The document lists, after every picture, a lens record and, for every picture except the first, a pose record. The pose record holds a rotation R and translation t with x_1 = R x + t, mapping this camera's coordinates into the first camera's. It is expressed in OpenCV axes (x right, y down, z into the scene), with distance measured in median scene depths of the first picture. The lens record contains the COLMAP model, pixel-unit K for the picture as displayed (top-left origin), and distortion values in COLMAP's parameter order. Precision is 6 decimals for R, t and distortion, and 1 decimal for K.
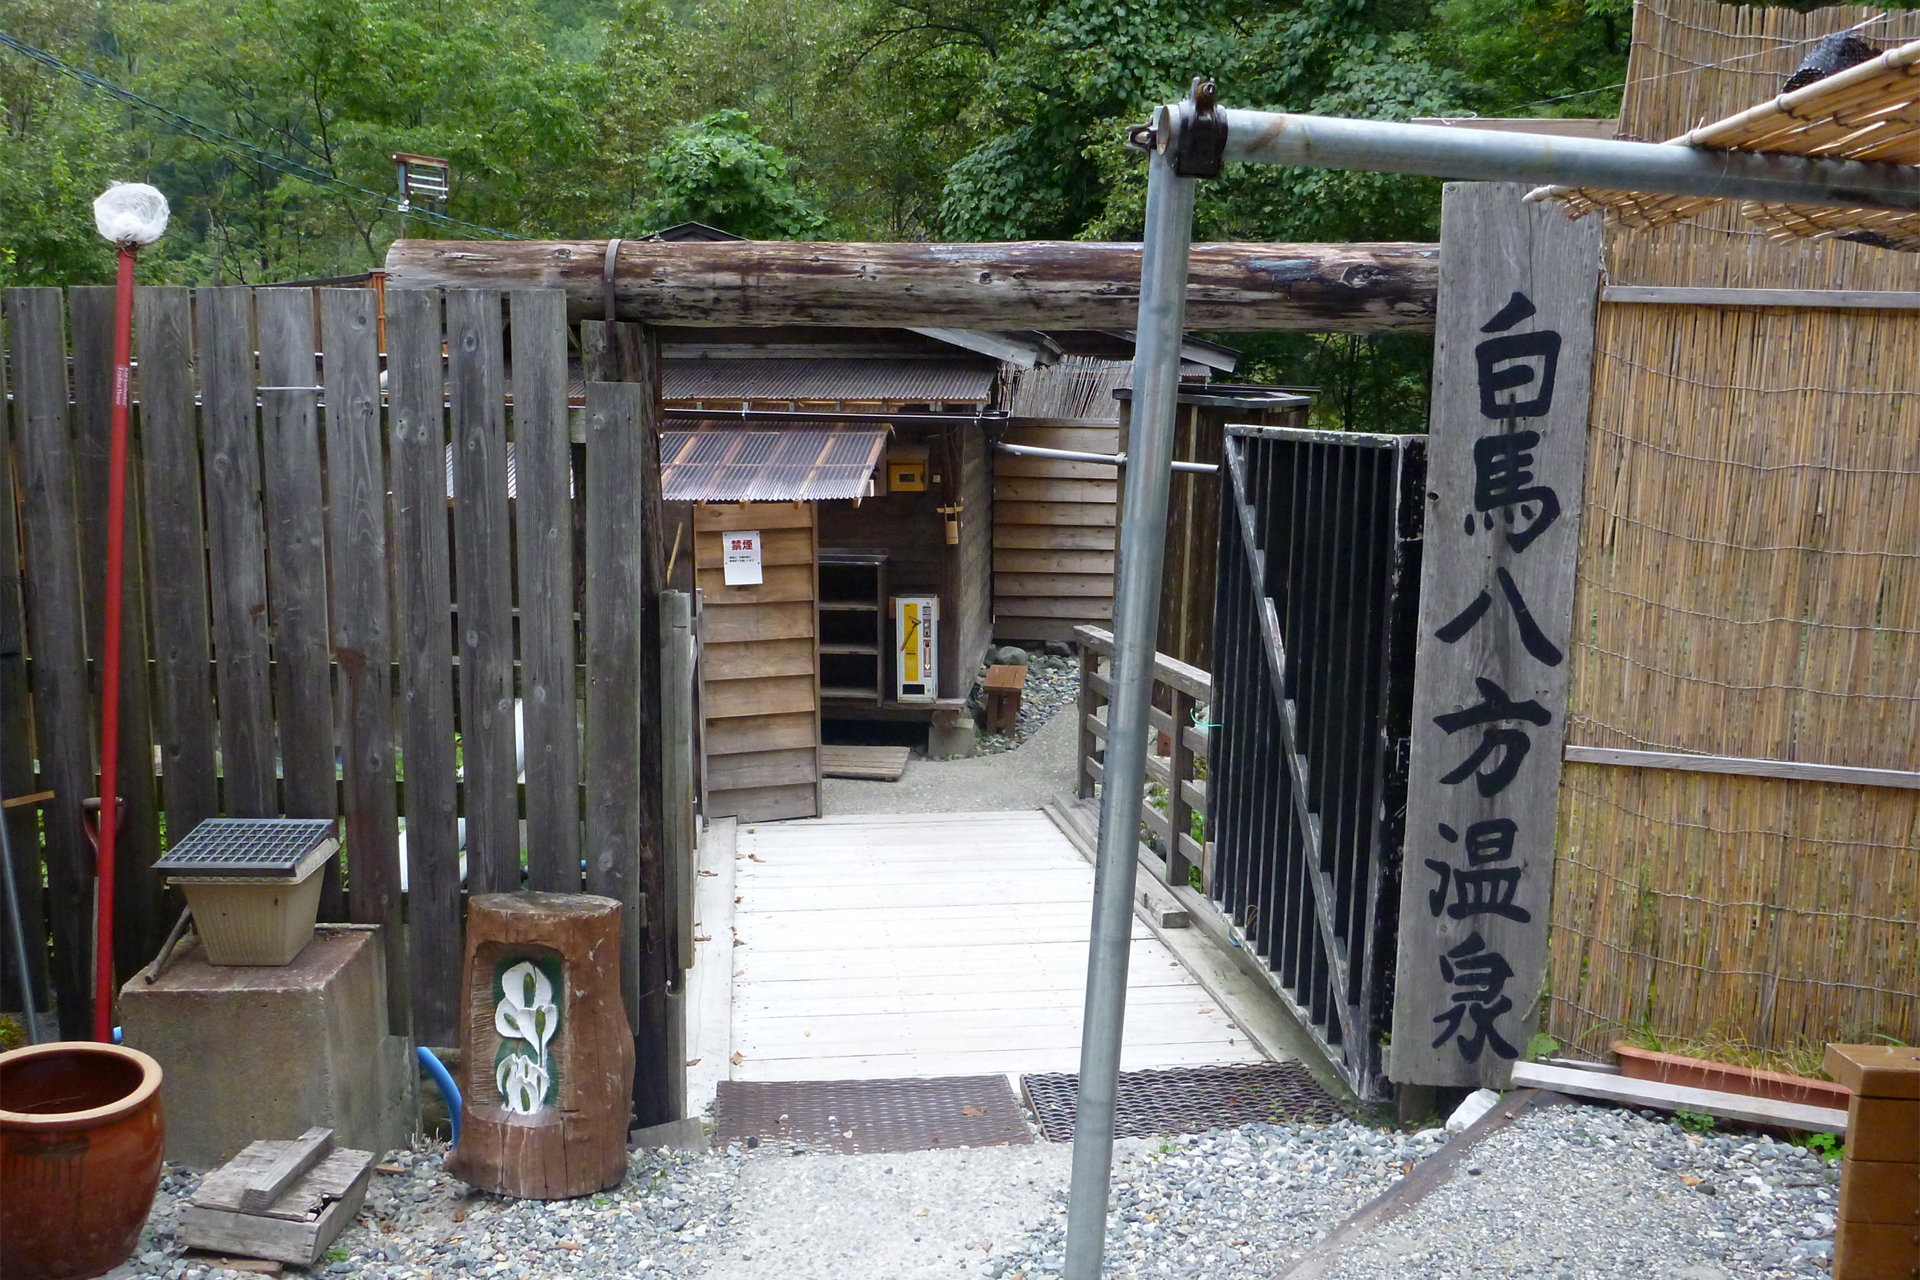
lens RADIAL K [[1675.7, 0, 960.6], [0, 1675.7, 644.0], [0, 0, 1]] dist [-0.032669, -0.013577]
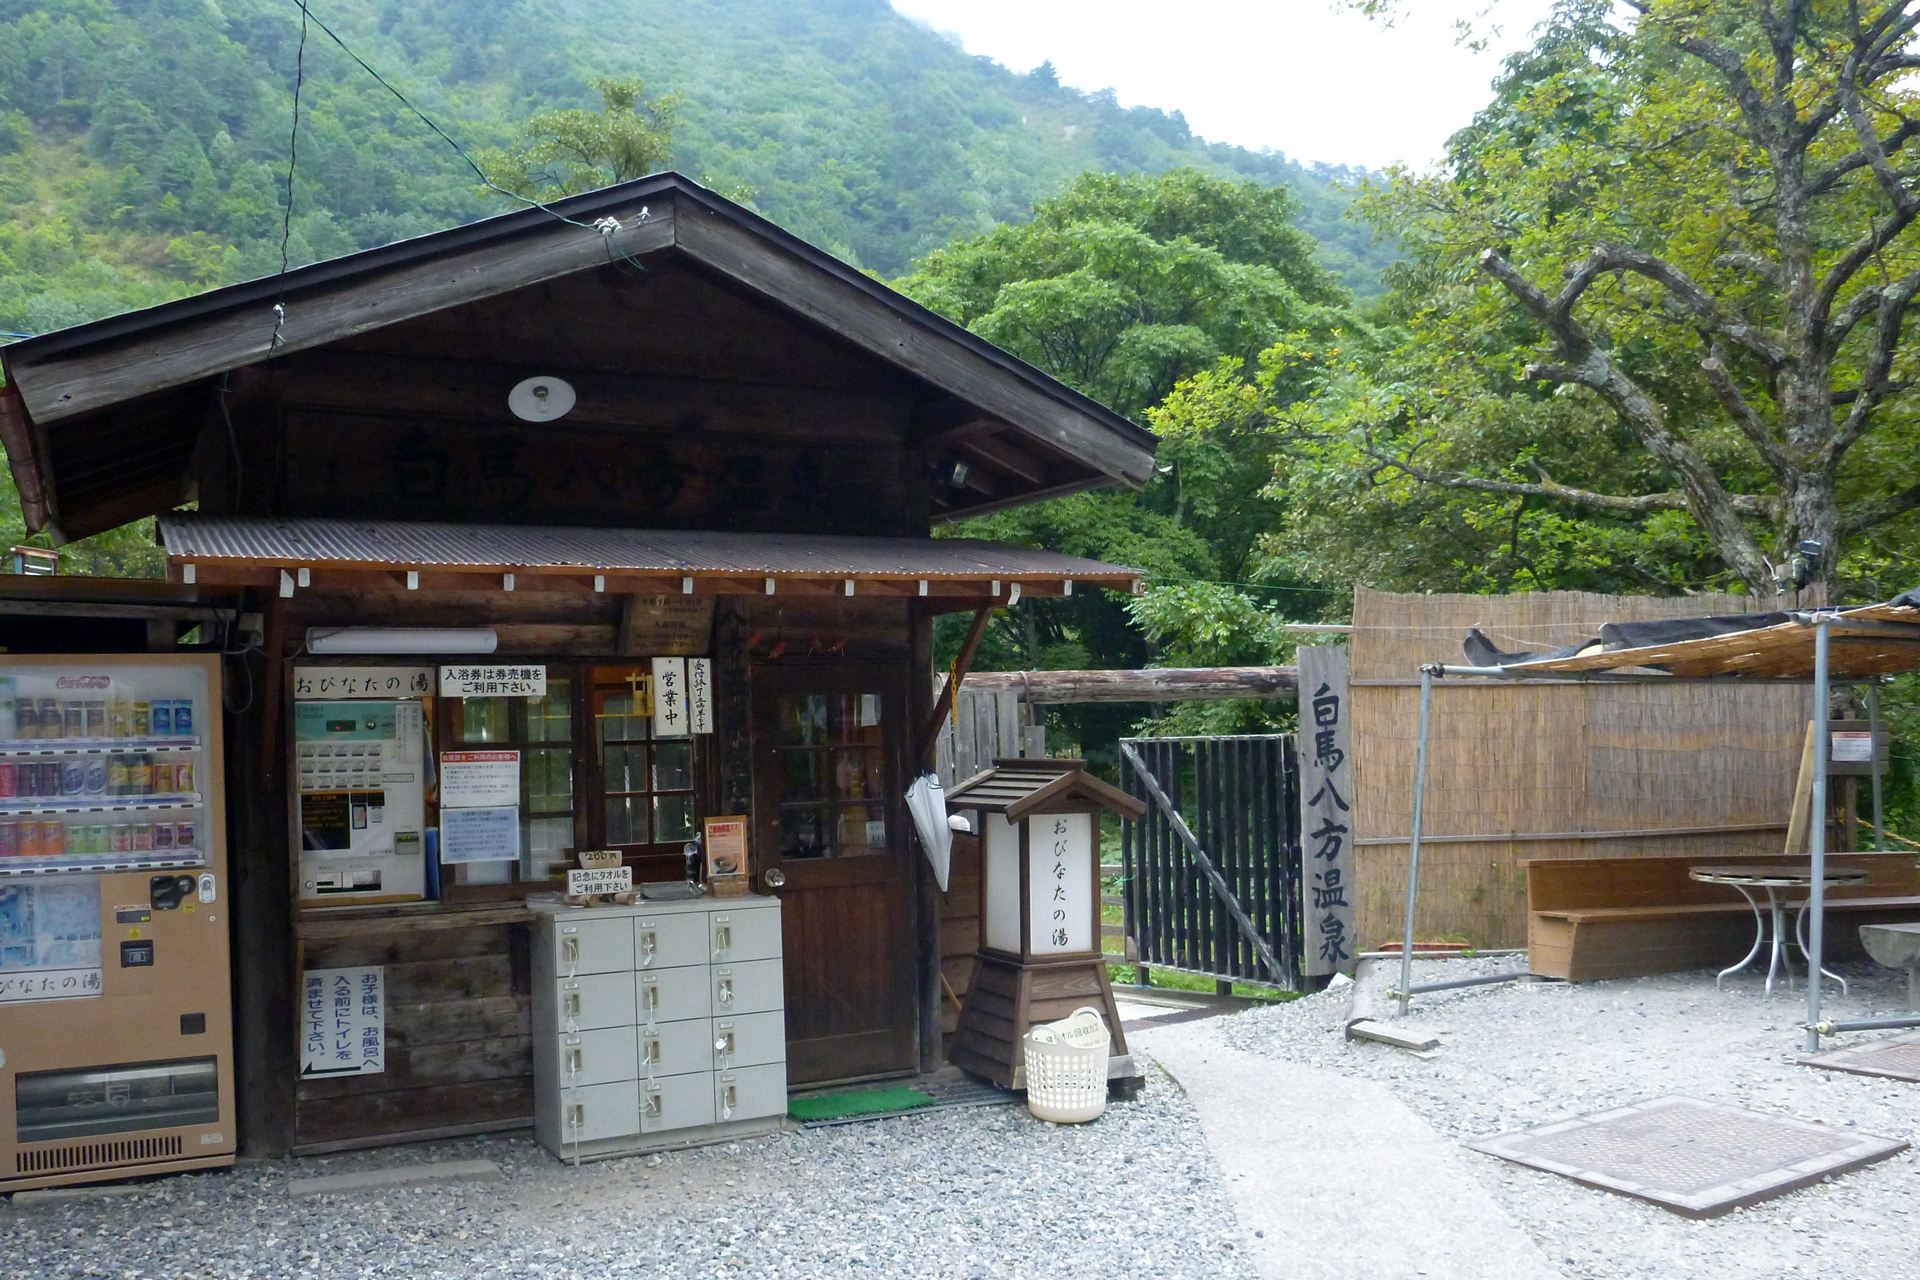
lens RADIAL K [[1675.7, 0, 957.4], [0, 1675.7, 641.1], [0, 0, 1]] dist [-0.032669, -0.013577]
pose [[0.906505, -0.016879, 0.421857, -1.416483], [0.102057, 0.978328, -0.180161, 0.171694], [-0.409673, 0.206370, 0.888583, -1.294056]]
